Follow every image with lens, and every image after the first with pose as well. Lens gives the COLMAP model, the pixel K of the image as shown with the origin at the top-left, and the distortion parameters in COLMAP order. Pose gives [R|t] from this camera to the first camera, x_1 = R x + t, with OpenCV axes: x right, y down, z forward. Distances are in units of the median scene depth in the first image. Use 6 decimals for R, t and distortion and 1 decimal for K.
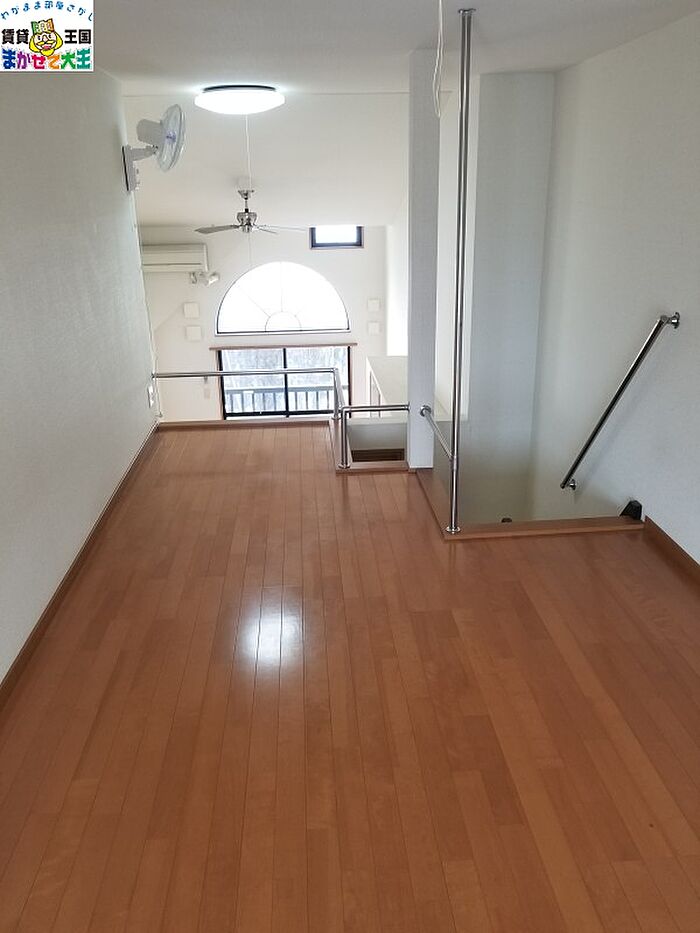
lens RADIAL K [[747.1, 0, 350.0], [0, 747.1, 466.5], [0, 0, 1]] dist [-0.030602, -0.005741]
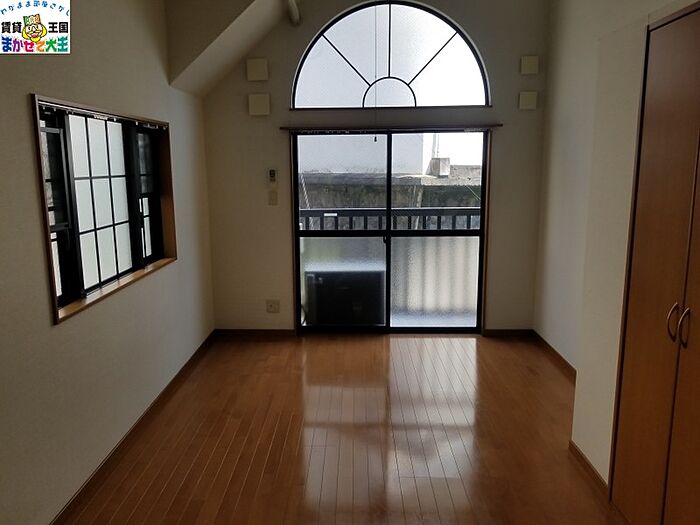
lens RADIAL K [[560.5, 0, 312.3], [0, 560.5, 260.8], [0, 0, 1]] dist [-0.030602, -0.005741]
pose [[0.988597, 0.032886, -0.146952, -0.079654], [-0.057885, 0.983875, -0.169231, 0.046212], [0.139017, 0.175808, 0.974559, 0.523604]]
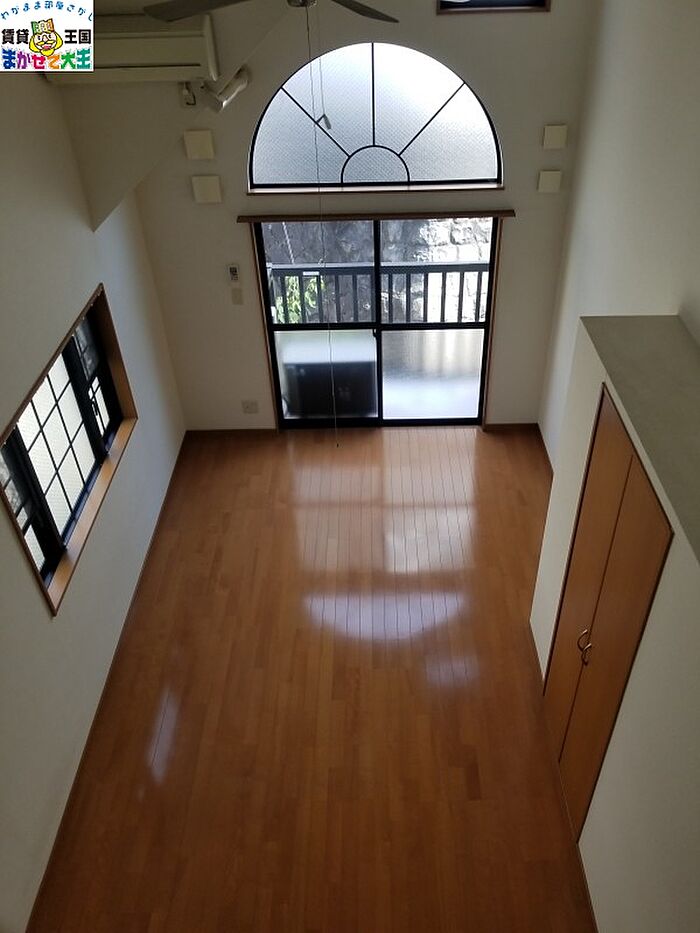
lens RADIAL K [[747.1, 0, 350.0], [0, 747.1, 466.5], [0, 0, 1]] dist [-0.030602, -0.005741]
pose [[0.995626, 0.043936, -0.082451, -0.055052], [-0.016684, 0.951949, 0.305803, -0.153041], [0.091925, -0.303090, 0.948518, 0.440534]]
